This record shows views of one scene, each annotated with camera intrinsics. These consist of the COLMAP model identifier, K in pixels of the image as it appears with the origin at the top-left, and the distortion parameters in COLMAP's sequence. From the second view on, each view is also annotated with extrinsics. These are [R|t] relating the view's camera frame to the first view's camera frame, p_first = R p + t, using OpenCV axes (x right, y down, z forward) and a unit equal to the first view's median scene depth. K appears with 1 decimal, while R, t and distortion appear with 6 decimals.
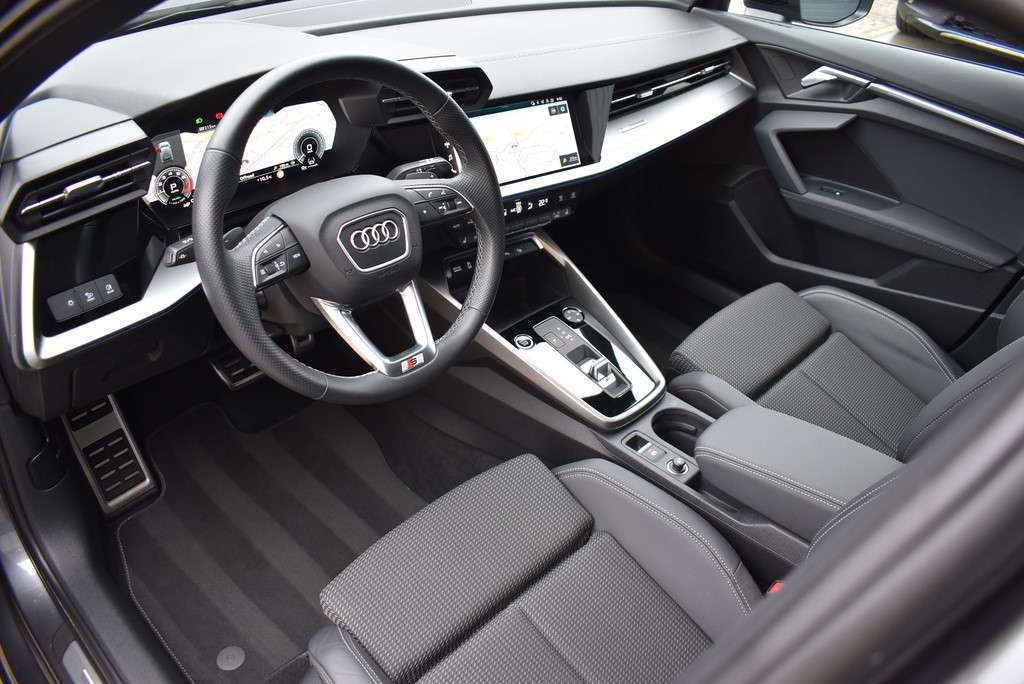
lens RADIAL K [[787.7, 0, 512.0], [0, 787.7, 342.0], [0, 0, 1]] dist [-0.095752, 0.001747]
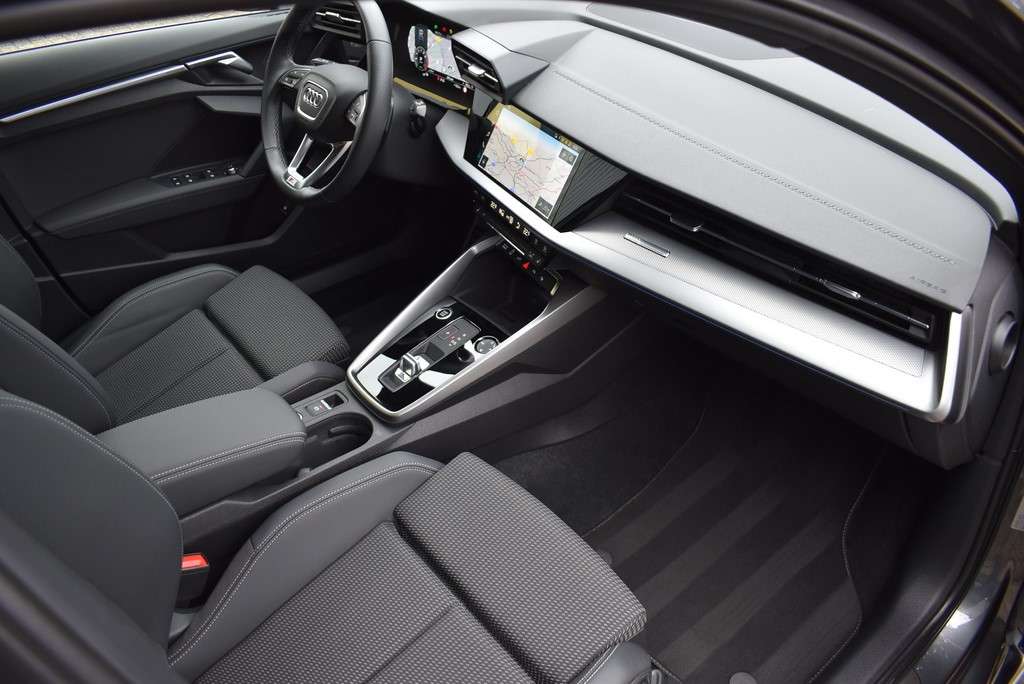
lens RADIAL K [[787.7, 0, 512.0], [0, 787.7, 342.0], [0, 0, 1]] dist [-0.095752, 0.001747]
pose [[-0.107490, 0.541968, -0.833496, 0.939967], [-0.578874, 0.647474, 0.495663, -0.572089], [0.808301, 0.535768, 0.244135, 0.843808]]
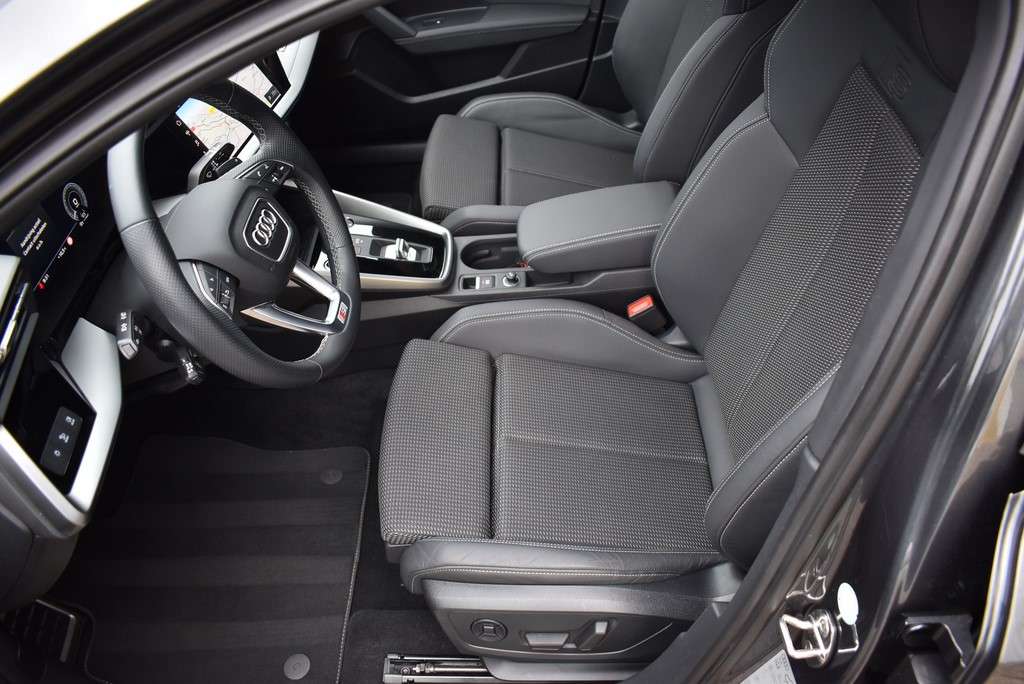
lens RADIAL K [[787.7, 0, 512.0], [0, 787.7, 342.0], [0, 0, 1]] dist [-0.095752, 0.001747]
pose [[0.706411, -0.568435, 0.421742, -0.328481], [0.489637, 0.822725, 0.288756, -0.104287], [-0.511116, 0.002520, 0.859508, -0.050965]]
